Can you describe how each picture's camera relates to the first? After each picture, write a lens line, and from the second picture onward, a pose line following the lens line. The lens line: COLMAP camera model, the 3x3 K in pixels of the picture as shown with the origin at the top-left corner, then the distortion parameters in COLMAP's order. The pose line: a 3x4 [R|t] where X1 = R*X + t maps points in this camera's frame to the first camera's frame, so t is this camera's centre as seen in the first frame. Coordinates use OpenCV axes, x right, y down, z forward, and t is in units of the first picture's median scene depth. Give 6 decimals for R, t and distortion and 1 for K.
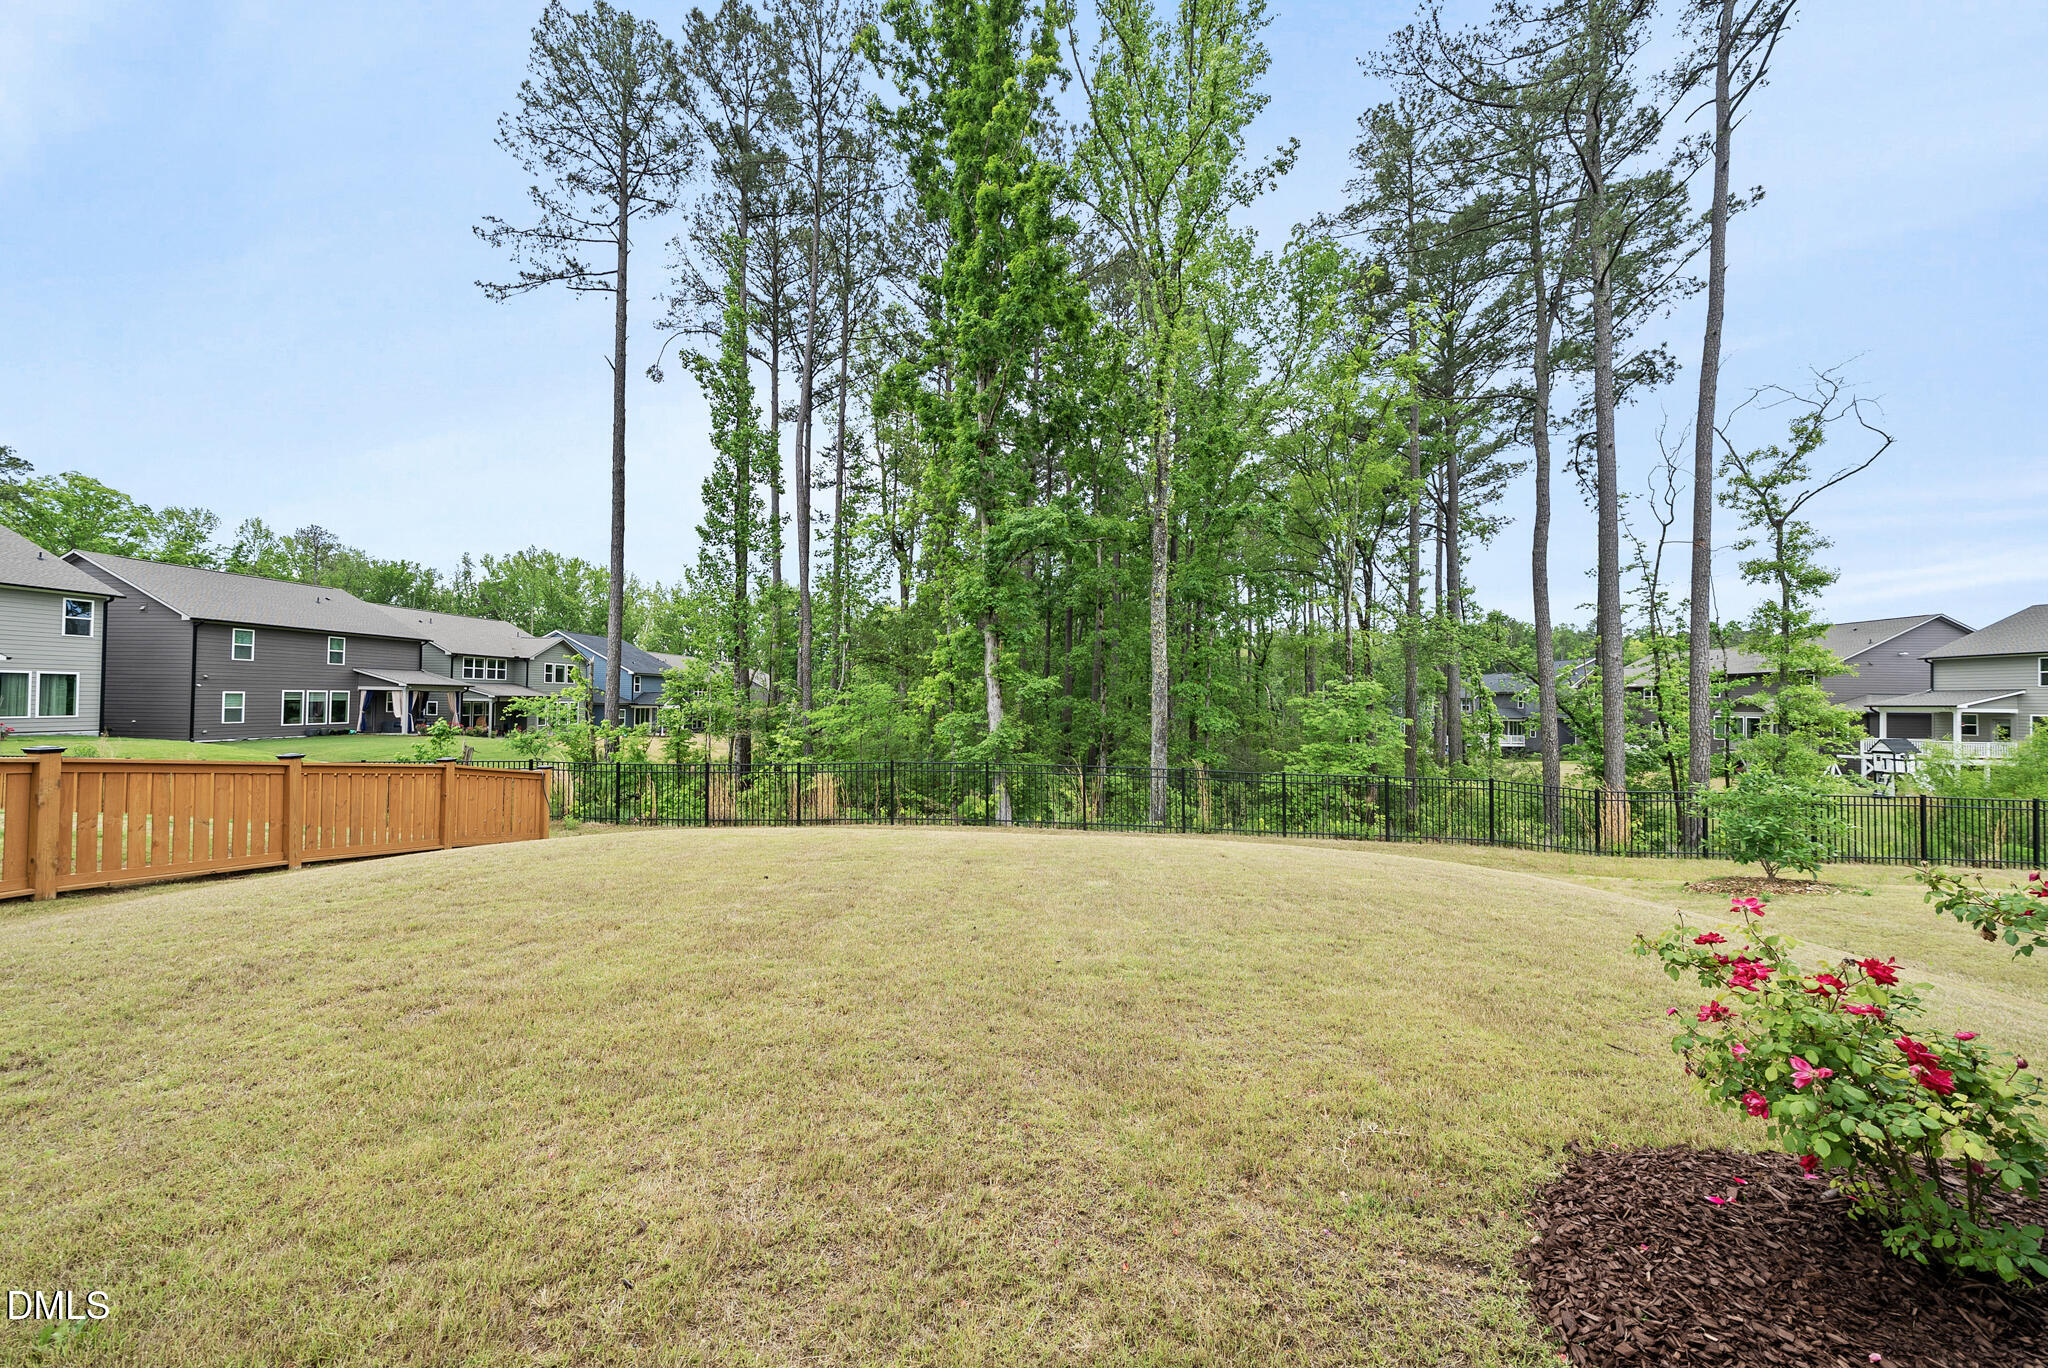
lens RADIAL K [[756.7, 0, 1024.0], [0, 756.7, 684.0], [0, 0, 1]] dist [-0.002140, -0.000132]
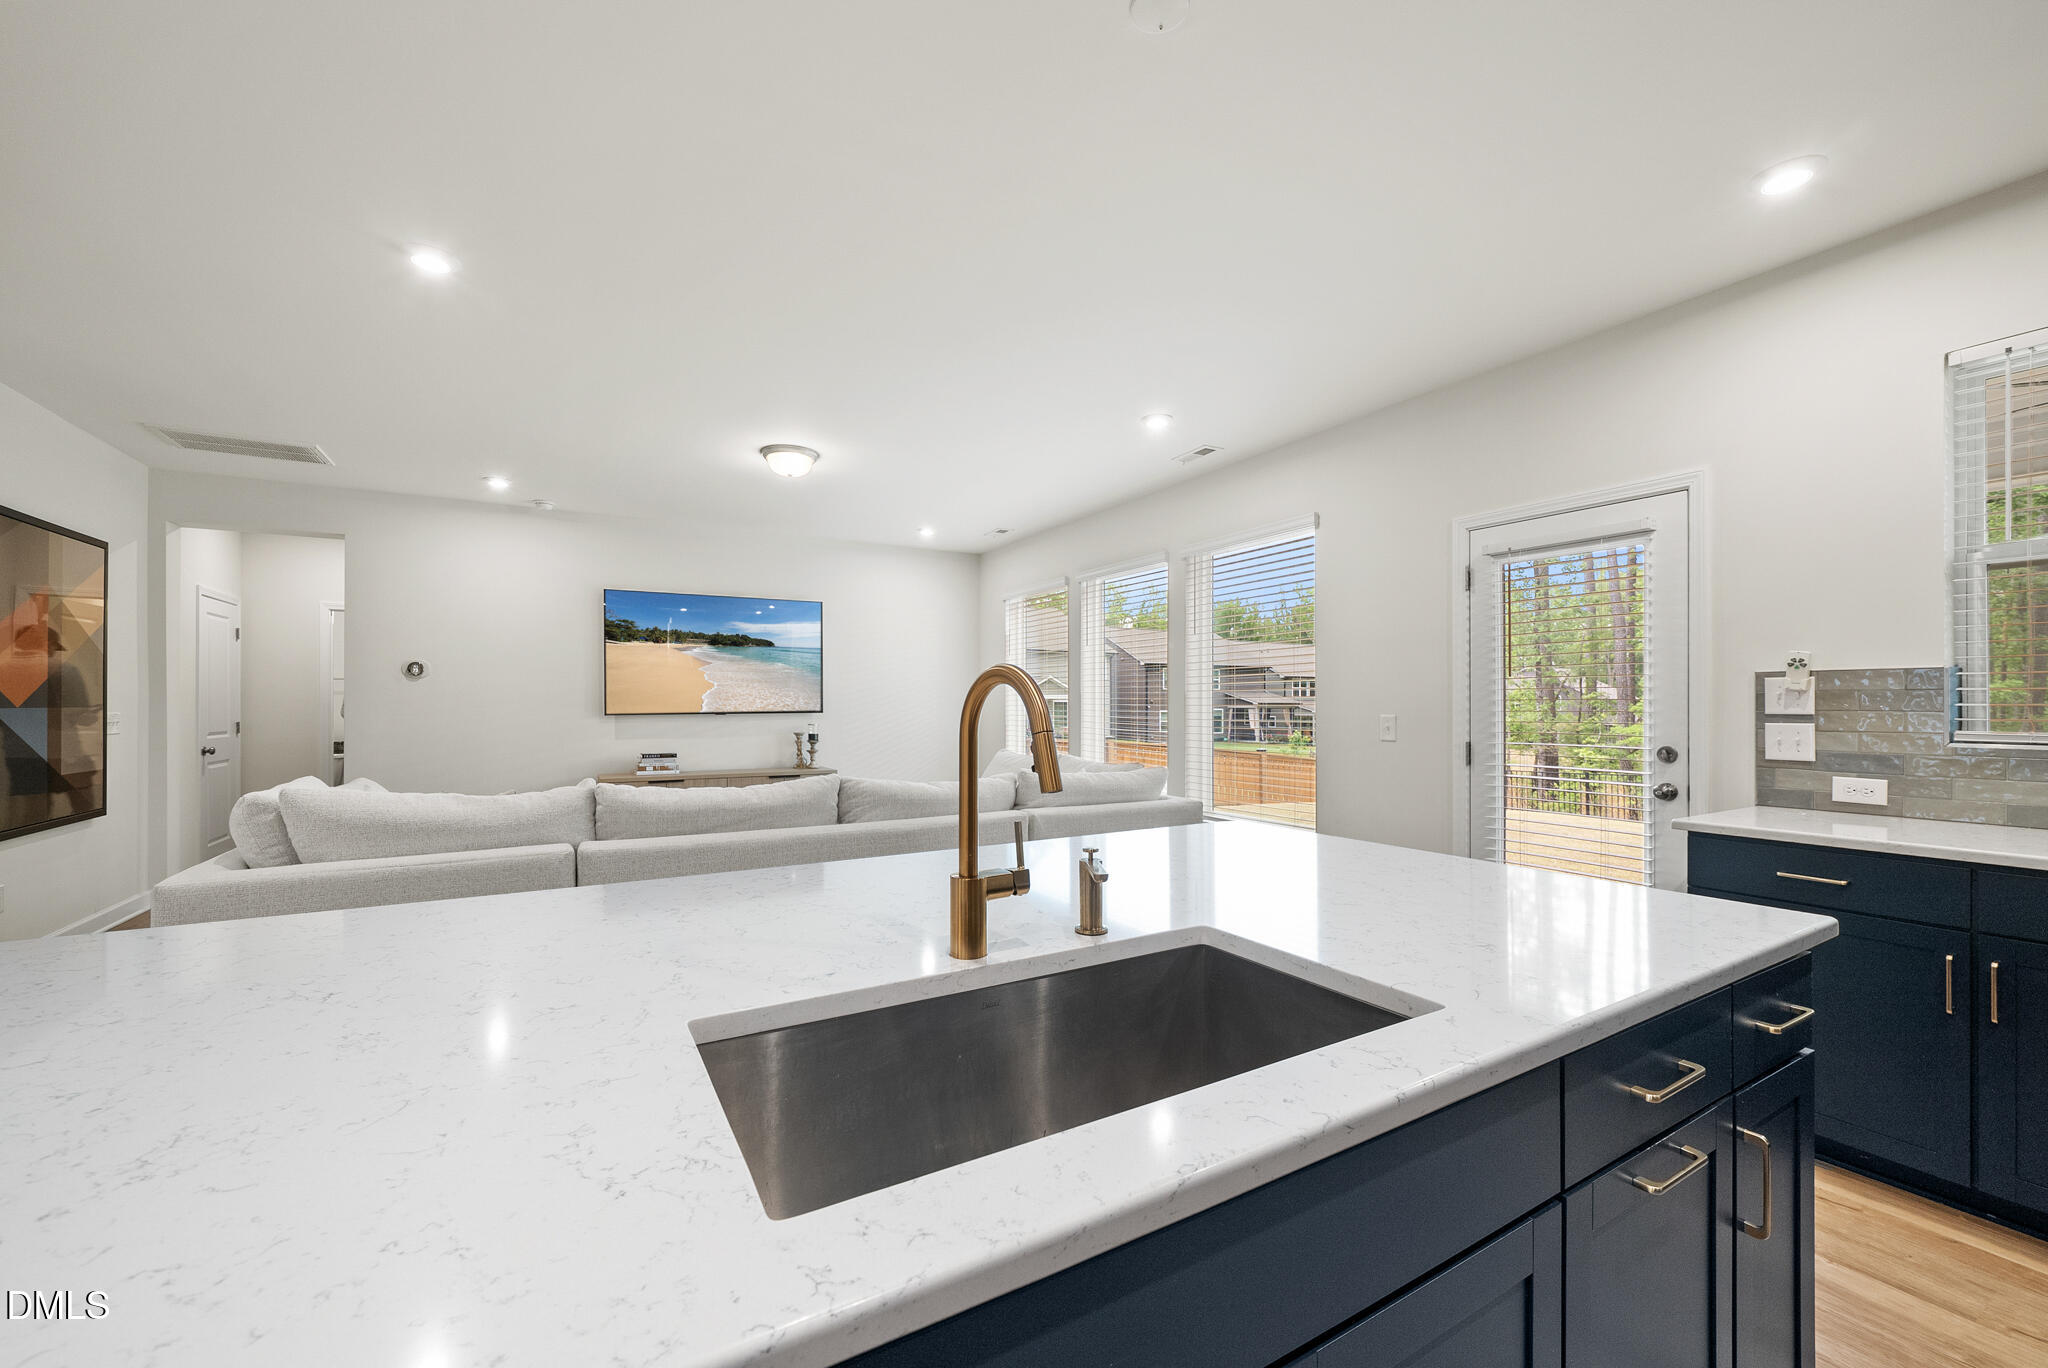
lens RADIAL K [[790.7, 0, 1016.6], [0, 790.7, 694.6], [0, 0, 1]] dist [-0.009878, -0.000239]
pose [[0.570484, -0.026505, -0.820881, 0.074008], [0.025614, 0.999567, -0.014474, -0.007214], [0.820909, -0.012768, 0.570916, -0.149194]]
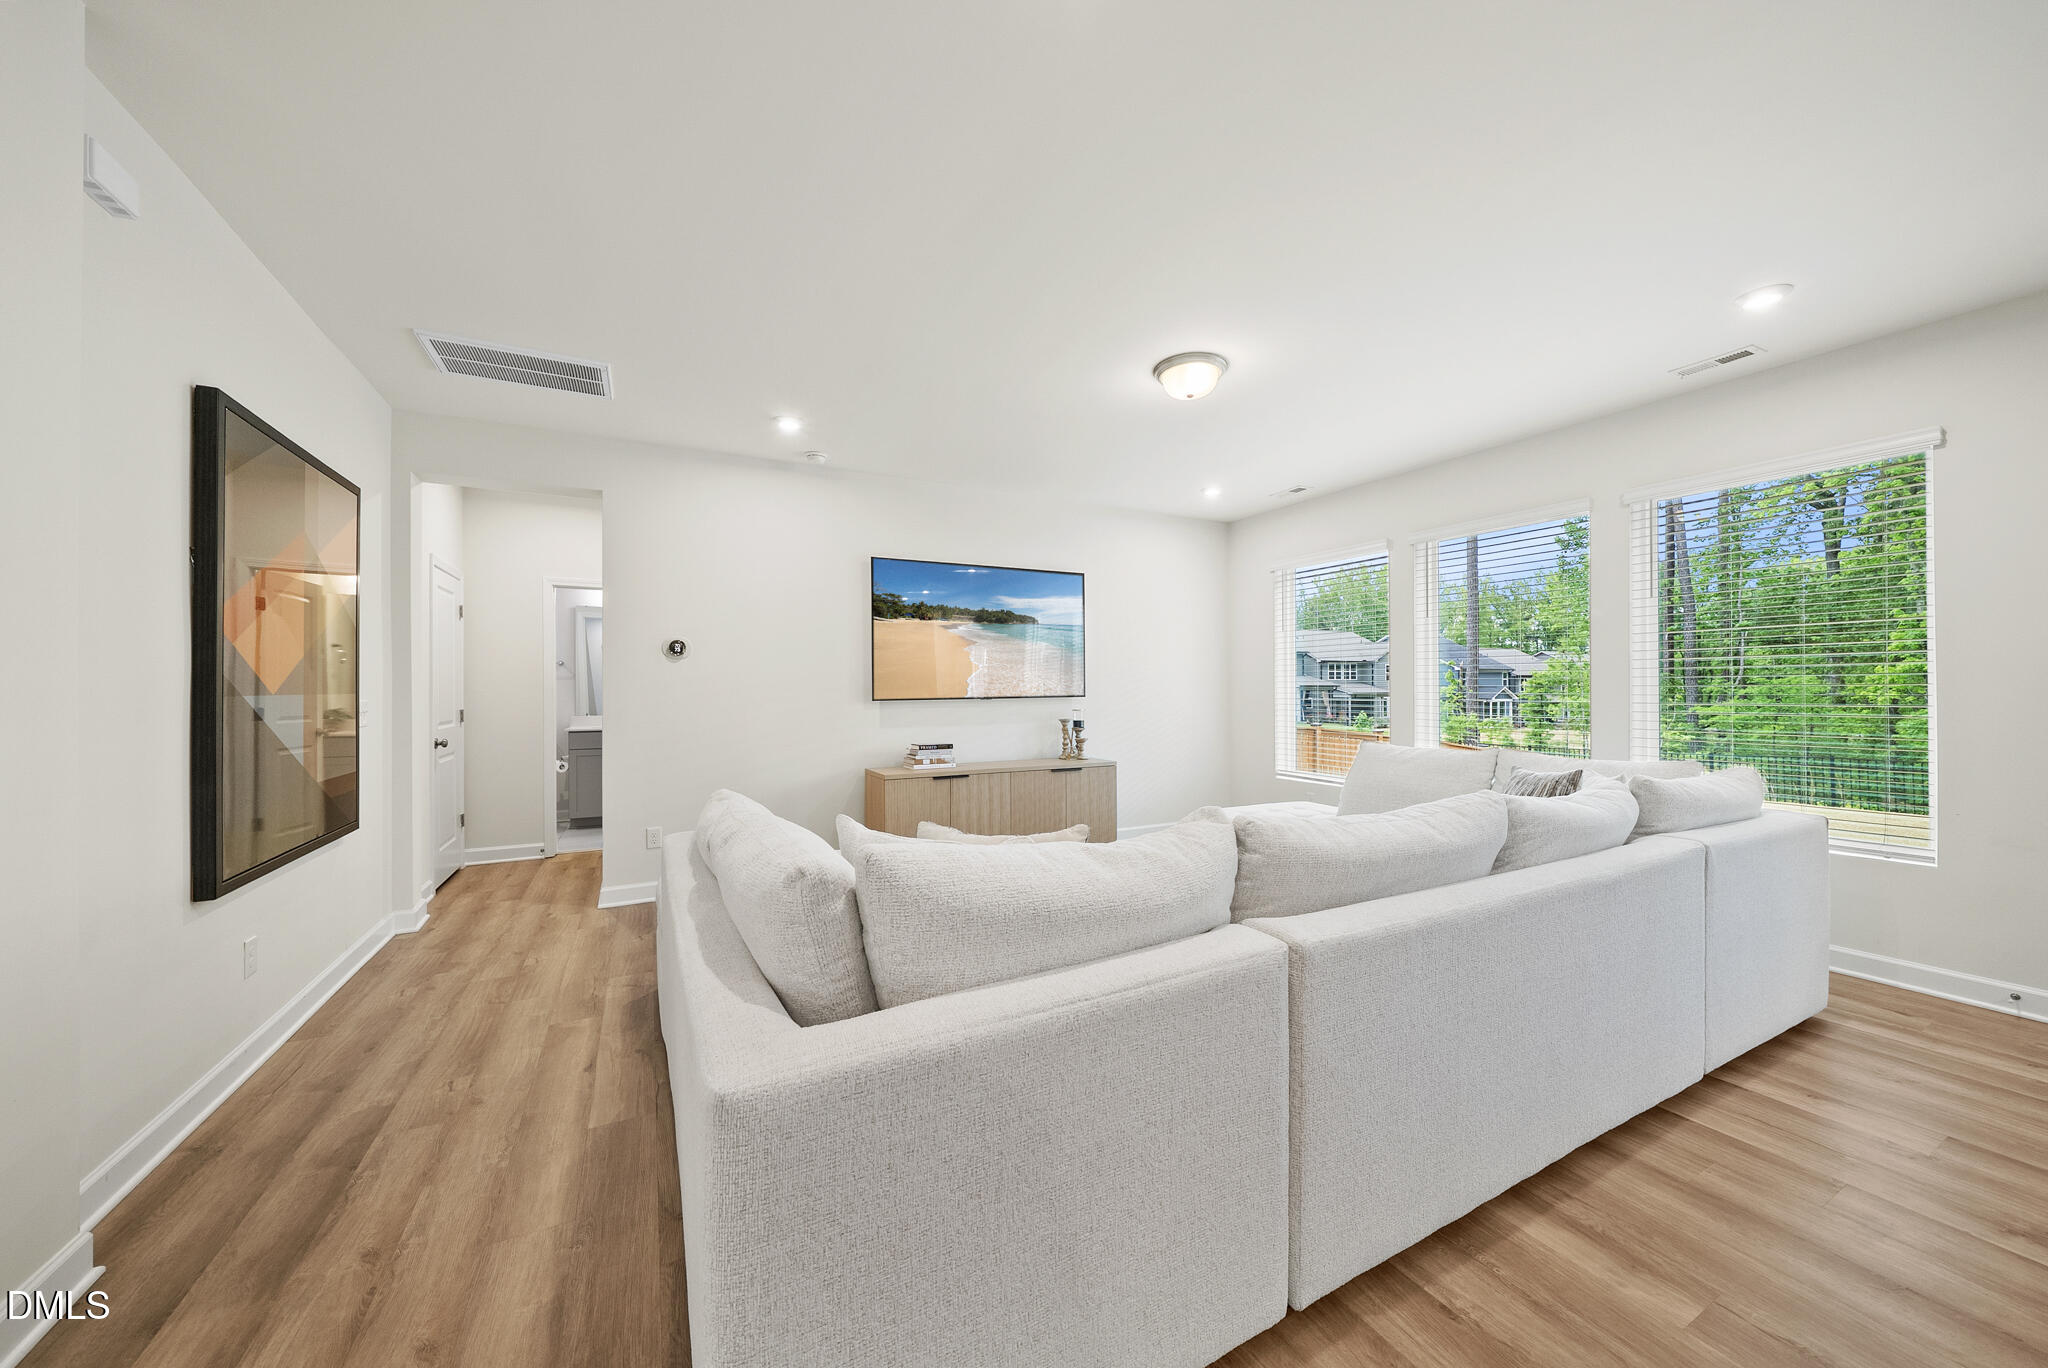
lens RADIAL K [[713.9, 0, 1027.5], [0, 713.9, 690.5], [0, 0, 1]] dist [-0.007621, -0.000048]
pose [[0.536160, -0.016812, -0.843949, 0.018158], [0.030501, 0.999535, -0.000534, -0.008511], [0.843565, -0.025455, 0.536423, -0.171407]]
